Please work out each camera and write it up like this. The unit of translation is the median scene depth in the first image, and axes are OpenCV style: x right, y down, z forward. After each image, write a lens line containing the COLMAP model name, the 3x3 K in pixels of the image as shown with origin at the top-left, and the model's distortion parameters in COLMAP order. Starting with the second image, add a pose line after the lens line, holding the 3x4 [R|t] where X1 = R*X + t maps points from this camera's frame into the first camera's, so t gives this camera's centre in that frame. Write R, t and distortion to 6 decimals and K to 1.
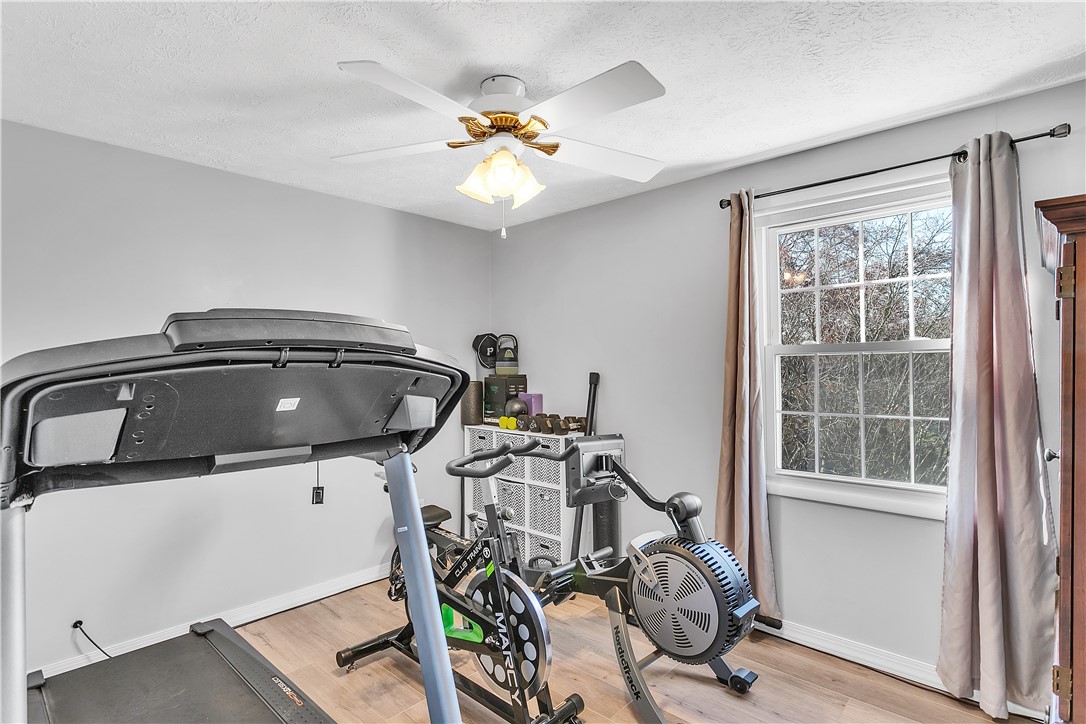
lens RADIAL K [[509.6, 0, 538.0], [0, 509.6, 361.3], [0, 0, 1]] dist [0.000595, 0.000718]
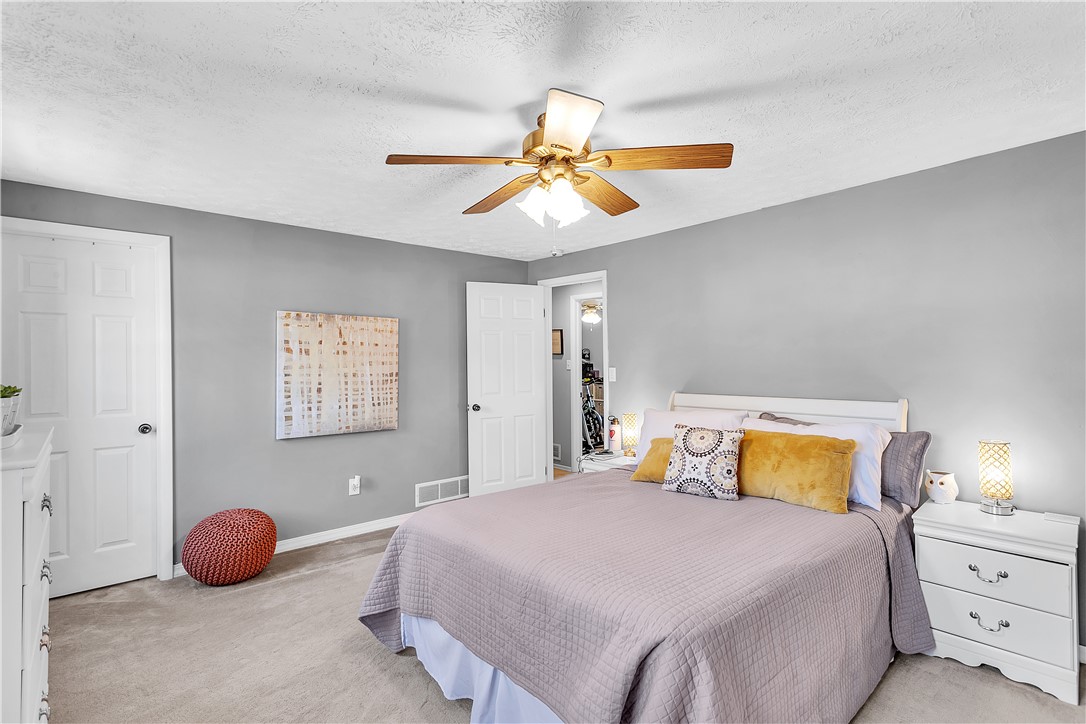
lens RADIAL K [[509.6, 0, 538.0], [0, 509.6, 361.3], [0, 0, 1]] dist [0.000595, 0.000718]
pose [[0.995008, -0.008294, -0.099447, -0.045809], [0.009086, 0.999930, 0.007518, -0.009292], [0.099378, -0.008384, 0.995014, -1.787568]]
